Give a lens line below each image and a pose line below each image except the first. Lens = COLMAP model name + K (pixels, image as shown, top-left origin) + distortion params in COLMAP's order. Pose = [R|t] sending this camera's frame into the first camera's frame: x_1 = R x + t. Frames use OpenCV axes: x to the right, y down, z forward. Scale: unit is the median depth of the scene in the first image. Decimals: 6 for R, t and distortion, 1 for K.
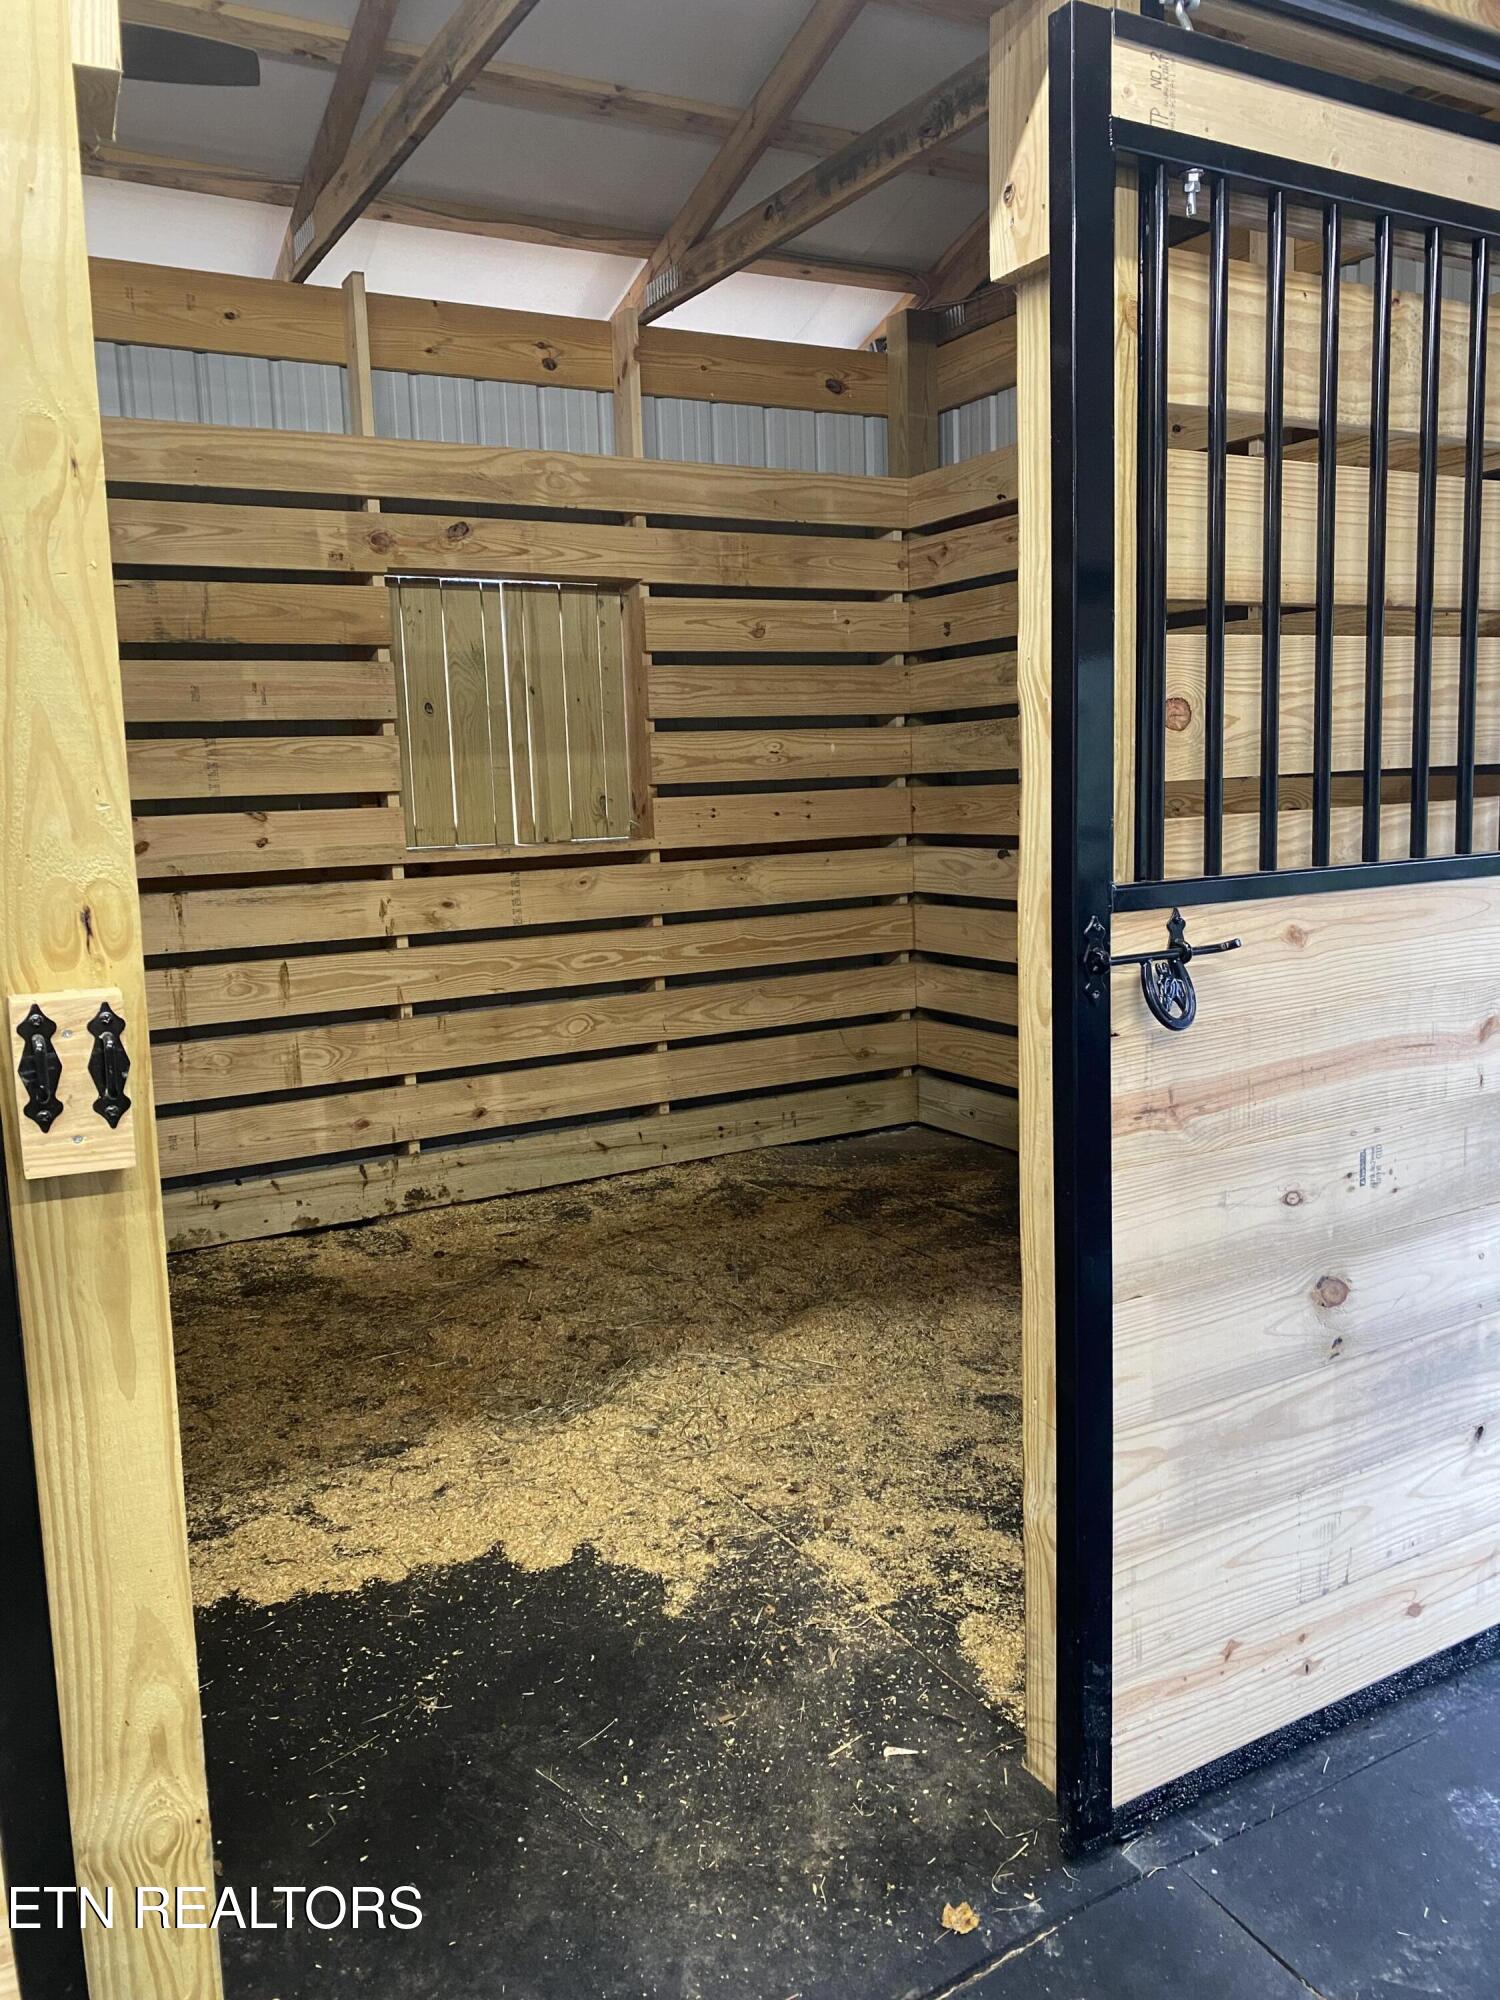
lens RADIAL K [[1532.7, 0, 751.5], [0, 1532.7, 995.3], [0, 0, 1]] dist [0.024082, -0.012486]
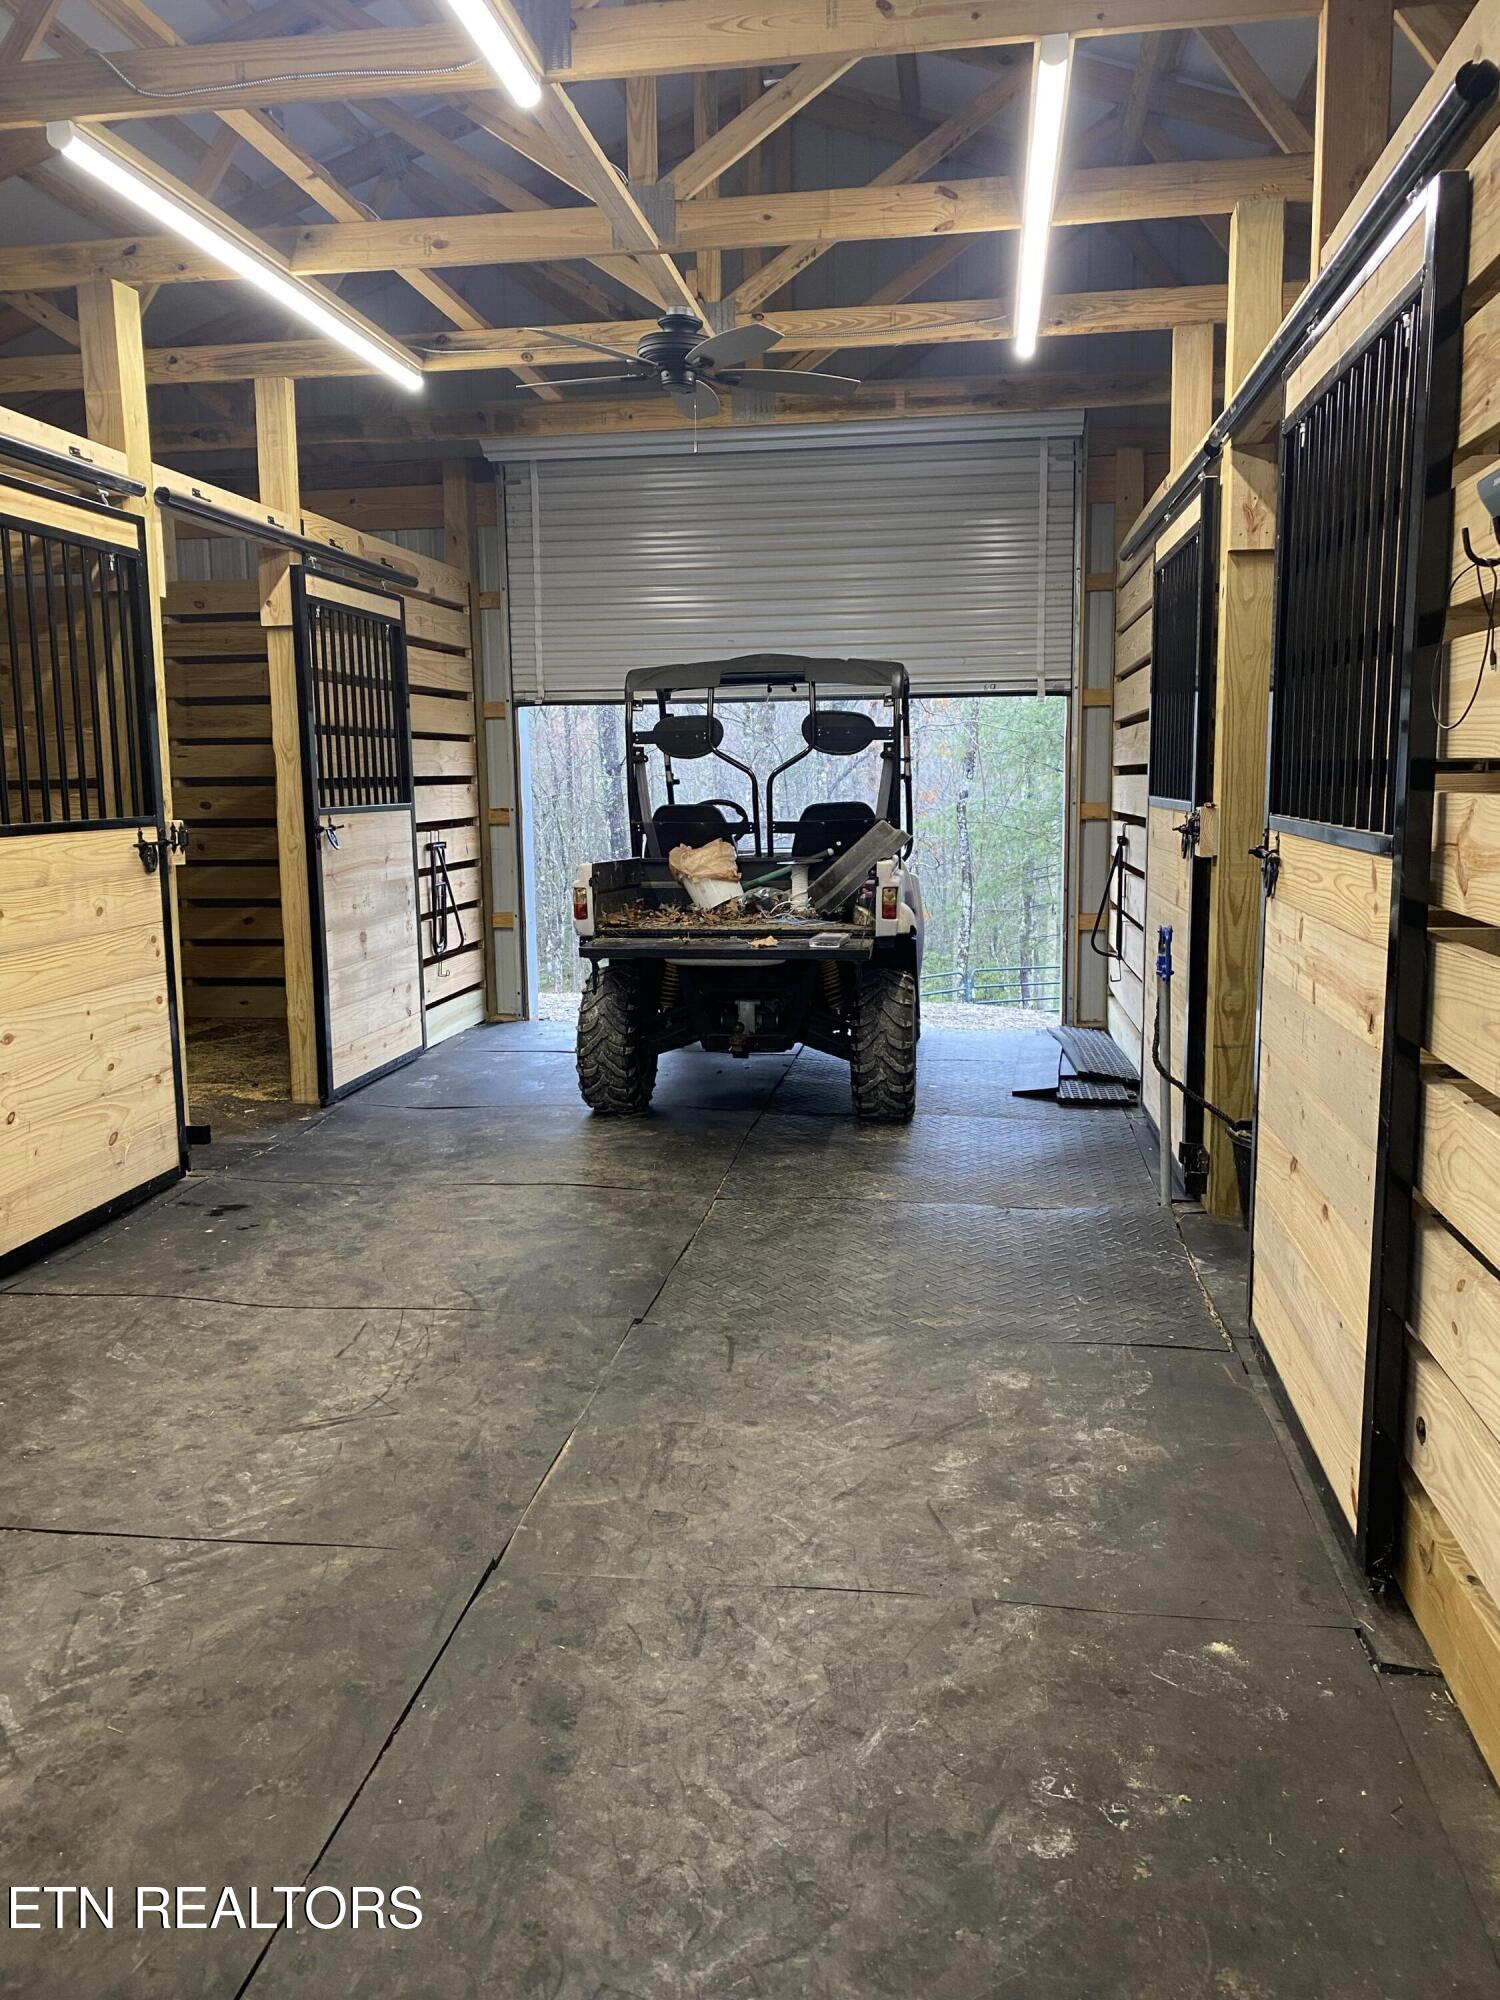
lens RADIAL K [[1532.7, 0, 748.0], [0, 1532.7, 995.7], [0, 0, 1]] dist [0.024082, -0.012486]
pose [[0.608871, -0.087540, 0.788424, -1.793363], [0.098295, 0.994558, 0.034518, 0.300053], [-0.787155, 0.056481, 0.614163, -1.716666]]
